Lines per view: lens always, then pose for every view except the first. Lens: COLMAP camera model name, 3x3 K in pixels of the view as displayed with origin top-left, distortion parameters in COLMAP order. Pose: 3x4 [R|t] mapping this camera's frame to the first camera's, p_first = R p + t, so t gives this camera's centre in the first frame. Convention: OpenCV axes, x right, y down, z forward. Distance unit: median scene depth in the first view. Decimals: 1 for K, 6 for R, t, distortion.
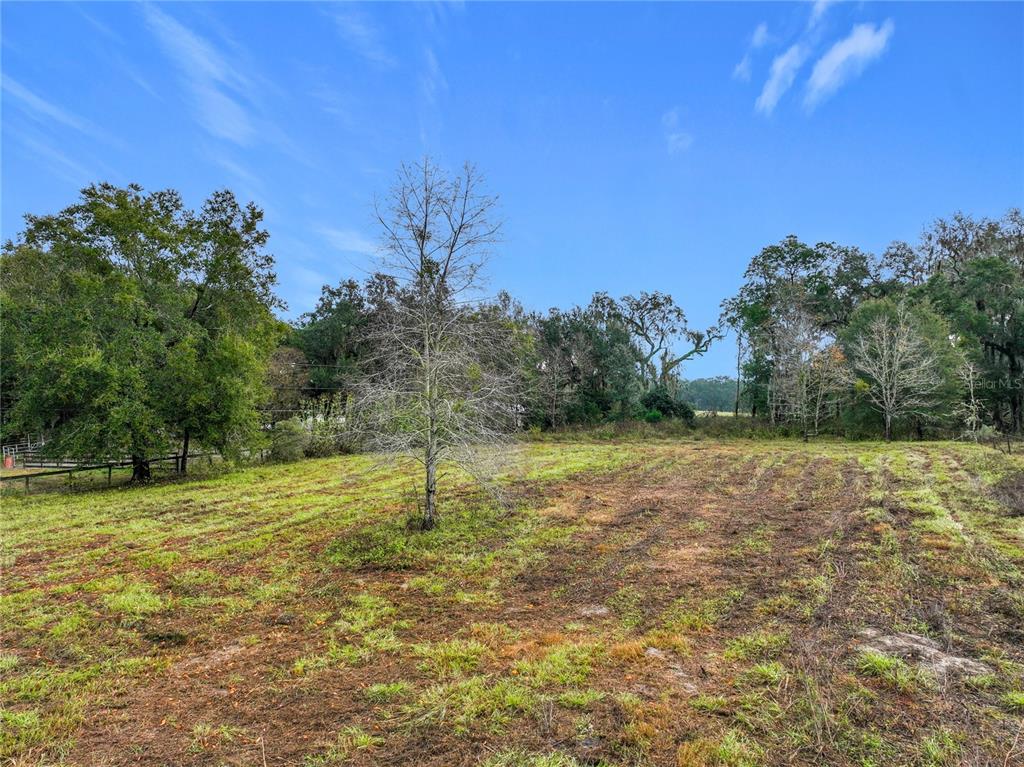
lens RADIAL K [[721.3, 0, 512.0], [0, 721.3, 383.5], [0, 0, 1]] dist [-0.011492, 0.003235]
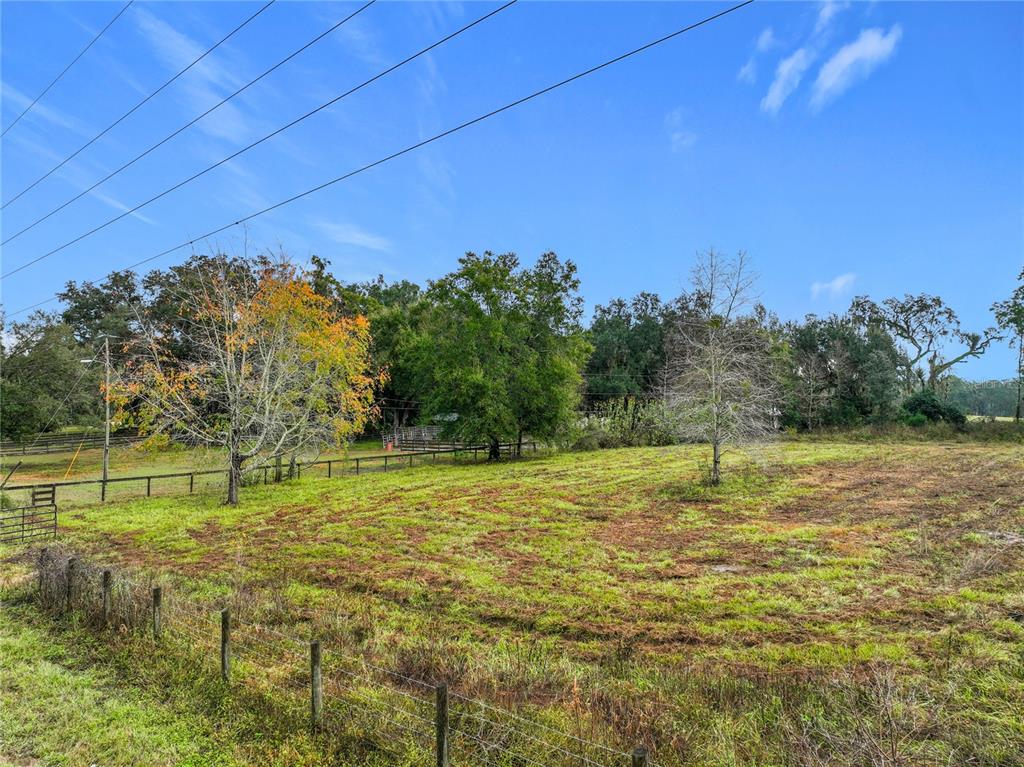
lens RADIAL K [[721.3, 0, 512.0], [0, 721.3, 383.5], [0, 0, 1]] dist [-0.011492, 0.003235]
pose [[0.942880, -0.006454, -0.333070, -0.002836], [0.004754, 0.999971, -0.005917, -0.003100], [0.333099, 0.003996, 0.942883, -0.154353]]
